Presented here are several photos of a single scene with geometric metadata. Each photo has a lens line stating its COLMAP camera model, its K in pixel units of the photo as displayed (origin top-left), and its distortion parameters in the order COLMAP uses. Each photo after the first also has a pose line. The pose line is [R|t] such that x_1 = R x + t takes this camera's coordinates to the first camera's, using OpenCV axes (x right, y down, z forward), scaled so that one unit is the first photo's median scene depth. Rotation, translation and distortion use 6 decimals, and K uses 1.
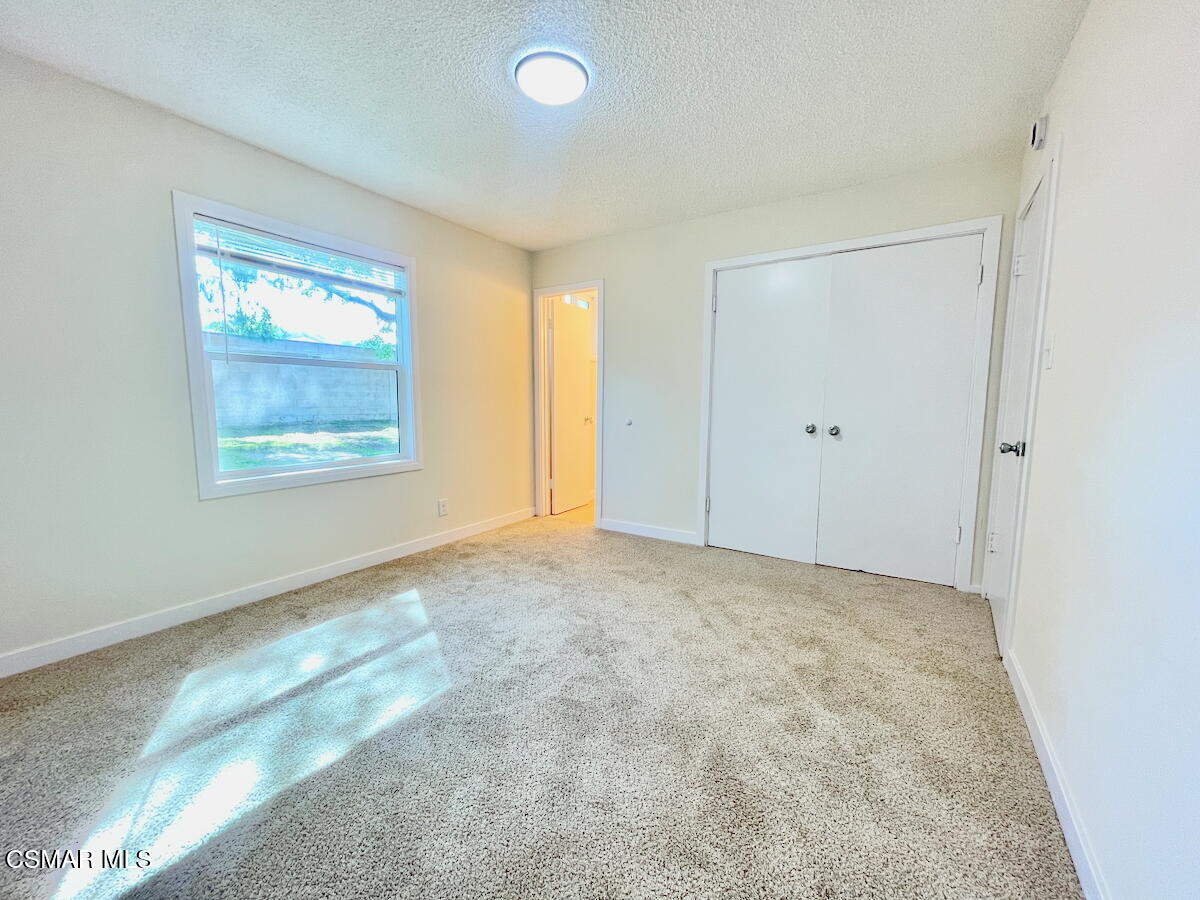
lens RADIAL K [[483.5, 0, 596.5], [0, 483.5, 449.3], [0, 0, 1]] dist [-0.001313, 0.000019]
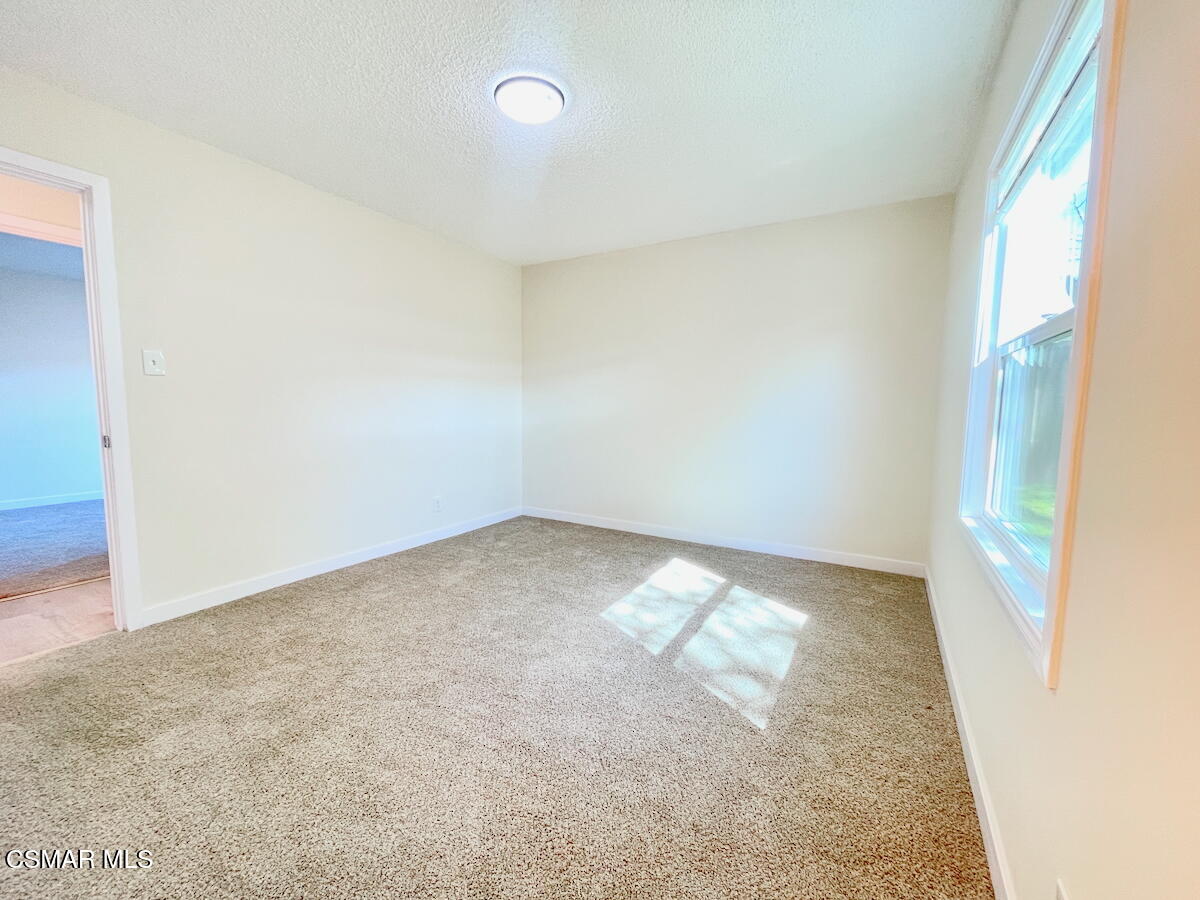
lens RADIAL K [[483.5, 0, 596.5], [0, 483.5, 449.3], [0, 0, 1]] dist [-0.001313, 0.000019]
pose [[-0.999123, -0.019605, -0.036990, -0.163471], [-0.026422, 0.980664, 0.193907, -0.141486], [0.032473, 0.194714, -0.980322, 1.463208]]
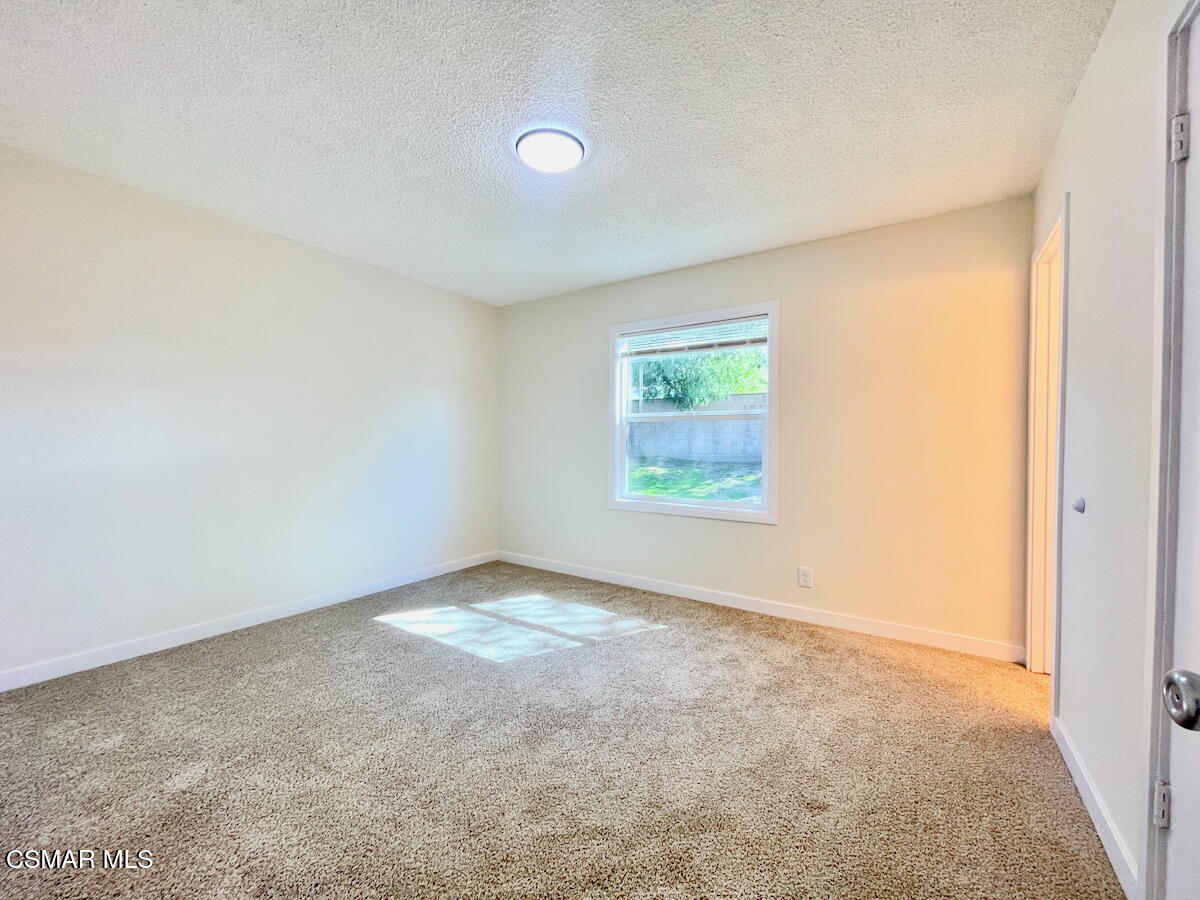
lens RADIAL K [[483.5, 0, 596.5], [0, 483.5, 449.3], [0, 0, 1]] dist [-0.001313, 0.000019]
pose [[-0.020663, 0.003425, -0.999781, 0.660750], [-0.114805, 0.993371, 0.005776, -0.079176], [0.993173, 0.114899, -0.020133, 0.798696]]
